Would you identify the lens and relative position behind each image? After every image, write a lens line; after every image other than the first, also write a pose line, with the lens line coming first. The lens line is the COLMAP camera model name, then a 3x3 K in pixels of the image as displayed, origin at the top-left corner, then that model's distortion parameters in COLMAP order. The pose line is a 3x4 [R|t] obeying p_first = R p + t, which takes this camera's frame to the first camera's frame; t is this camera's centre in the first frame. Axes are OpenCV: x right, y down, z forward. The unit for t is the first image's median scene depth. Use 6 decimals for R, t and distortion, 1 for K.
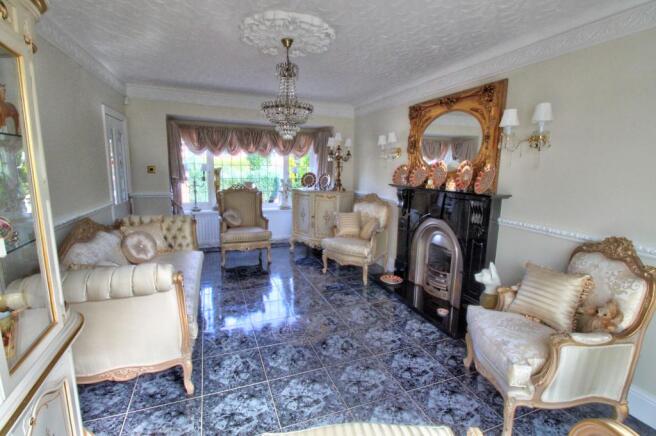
lens RADIAL K [[305.5, 0, 321.3], [0, 305.5, 217.7], [0, 0, 1]] dist [0.000082, 0.000001]
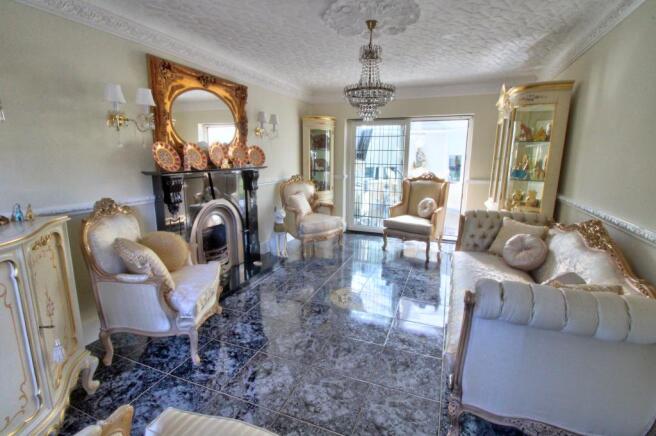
lens RADIAL K [[305.5, 0, 321.3], [0, 305.5, 217.7], [0, 0, 1]] dist [0.000082, 0.000001]
pose [[-0.722652, -0.174808, 0.668743, -0.598592], [0.080920, 0.939444, 0.333012, -0.265437], [-0.686460, 0.294766, -0.664745, 1.559743]]
